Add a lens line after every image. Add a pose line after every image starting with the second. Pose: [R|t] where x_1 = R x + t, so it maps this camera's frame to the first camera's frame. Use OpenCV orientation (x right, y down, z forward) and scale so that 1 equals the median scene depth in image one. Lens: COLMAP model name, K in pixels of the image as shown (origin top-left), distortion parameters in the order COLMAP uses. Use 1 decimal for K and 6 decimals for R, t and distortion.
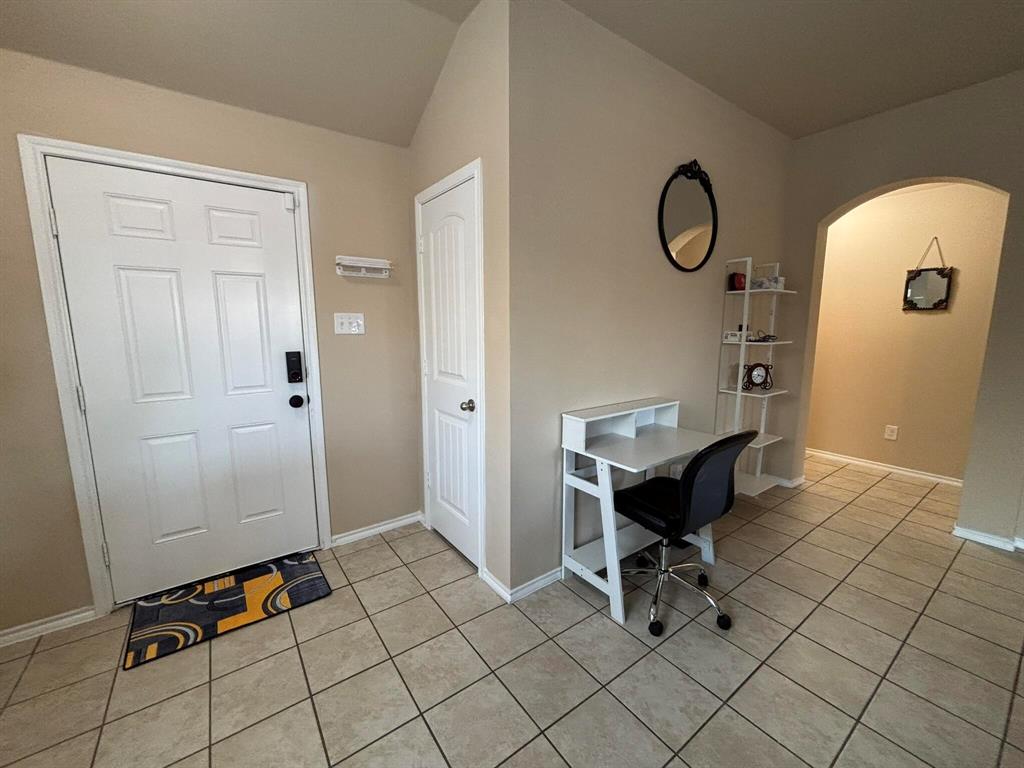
lens RADIAL K [[415.1, 0, 517.4], [0, 415.1, 381.8], [0, 0, 1]] dist [0.001571, 0.000606]
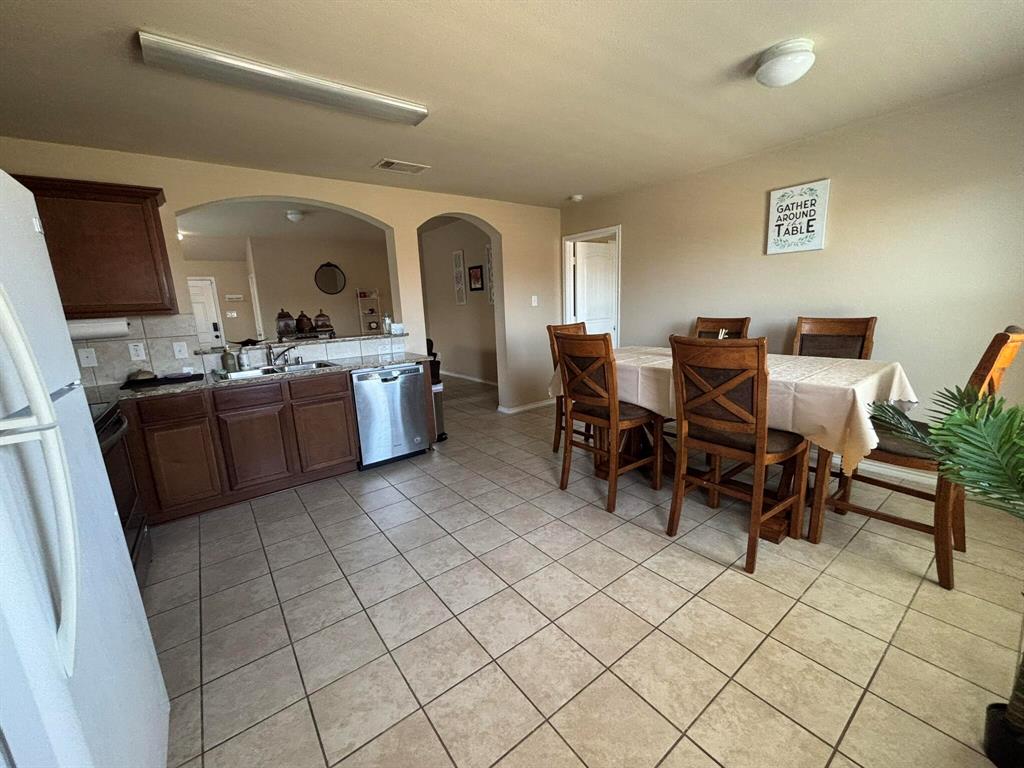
lens RADIAL K [[415.1, 0, 506.2], [0, 415.1, 386.8], [0, 0, 1]] dist [0.001571, 0.000606]
pose [[0.998566, -0.052277, 0.011542, 1.794200], [0.051823, 0.997984, 0.036636, 0.448154], [-0.013434, -0.035985, 0.999262, -2.493420]]
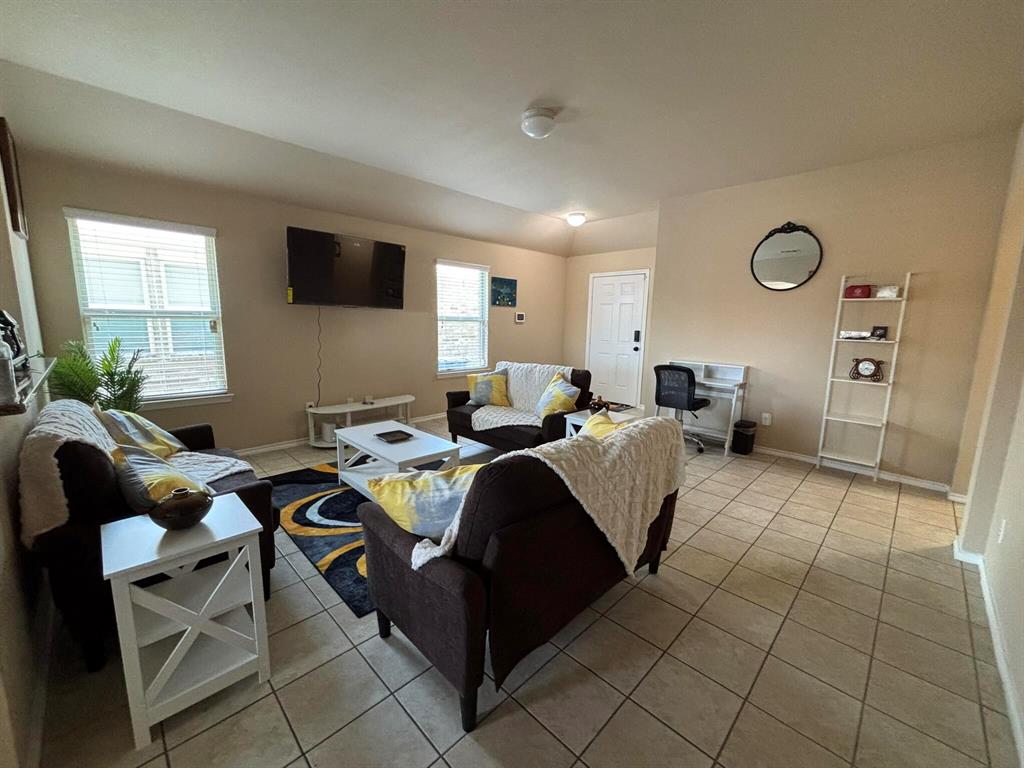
lens RADIAL K [[415.1, 0, 511.7], [0, 415.1, 385.6], [0, 0, 1]] dist [0.001571, 0.000606]
pose [[0.164739, 0.159606, -0.973338, 1.909532], [-0.169308, 0.976750, 0.131510, 0.058641], [0.971697, 0.143129, 0.187932, -0.260438]]
